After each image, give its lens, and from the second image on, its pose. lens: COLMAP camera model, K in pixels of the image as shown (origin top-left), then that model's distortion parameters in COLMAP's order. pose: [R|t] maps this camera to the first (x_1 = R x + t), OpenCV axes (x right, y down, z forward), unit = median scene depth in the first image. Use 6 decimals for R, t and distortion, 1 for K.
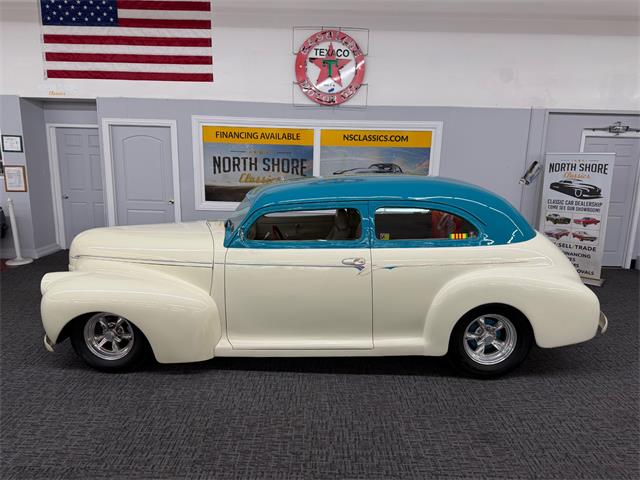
lens RADIAL K [[453.2, 0, 321.9], [0, 453.2, 250.9], [0, 0, 1]] dist [0.050607, -0.066109]
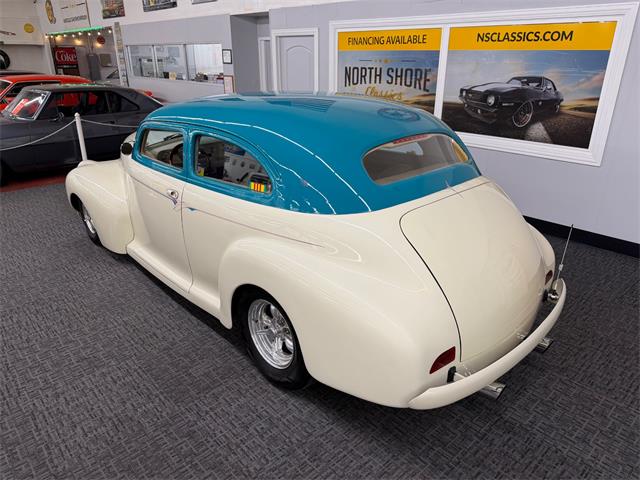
lens RADIAL K [[453.2, 0, 311.9], [0, 453.2, 244.8], [0, 0, 1]] dist [0.050607, -0.066109]
pose [[0.670261, 0.266607, -0.692583, 0.478388], [-0.142005, 0.962073, 0.232918, -0.067383], [0.728413, -0.057766, 0.682699, 0.304558]]
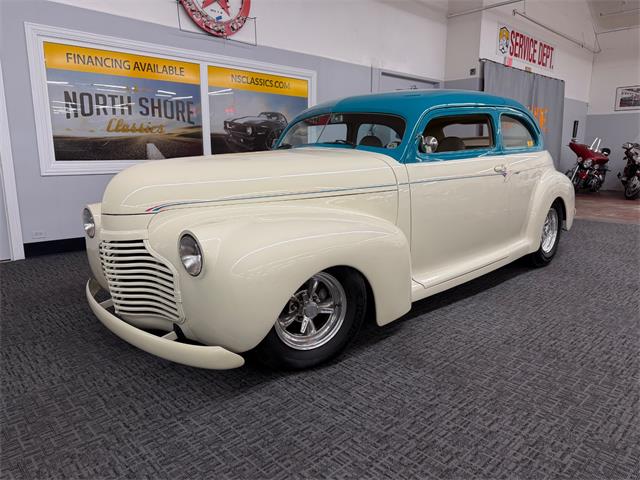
lens RADIAL K [[453.2, 0, 327.1], [0, 453.2, 245.6], [0, 0, 1]] dist [0.050607, -0.066109]
pose [[0.715647, -0.164037, 0.678927, -0.470508], [0.163102, 0.984405, 0.065921, 0.032123], [-0.679152, 0.063558, 0.731241, 0.285043]]
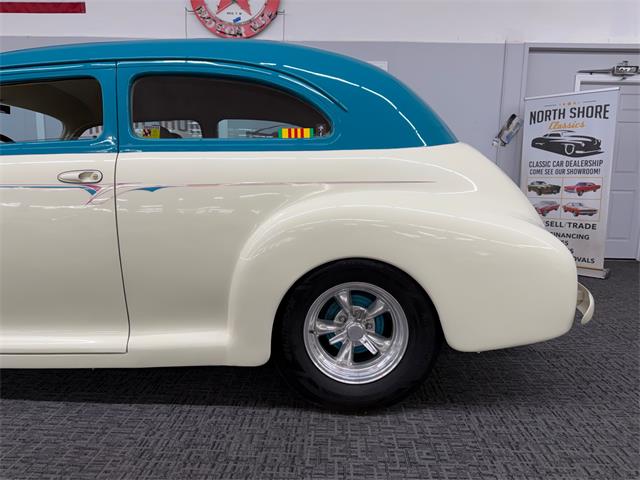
lens RADIAL K [[453.2, 0, 324.2], [0, 453.2, 252.0], [0, 0, 1]] dist [0.050607, -0.066109]
pose [[0.999548, 0.000733, -0.030040, 0.188188], [-0.002196, 0.998812, -0.048677, 0.069154], [0.029969, 0.048721, 0.998363, 0.265369]]
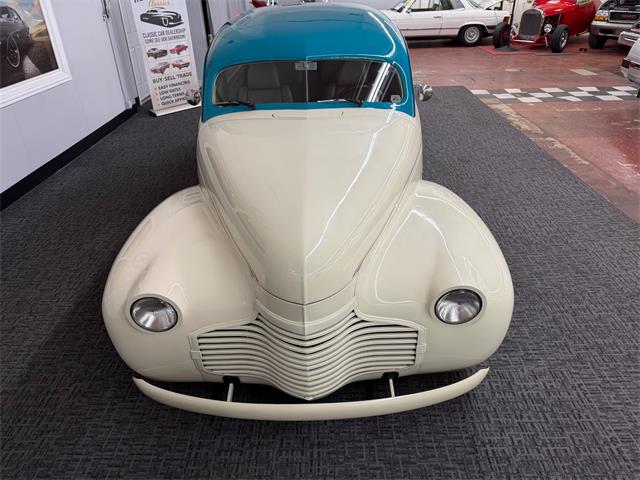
lens RADIAL K [[453.2, 0, 322.7], [0, 453.2, 237.5], [0, 0, 1]] dist [0.050607, -0.066109]
pose [[0.016598, -0.512927, 0.858272, -0.548296], [0.238420, 0.835659, 0.494803, -0.140753], [-0.971020, 0.196417, 0.136162, 0.589310]]
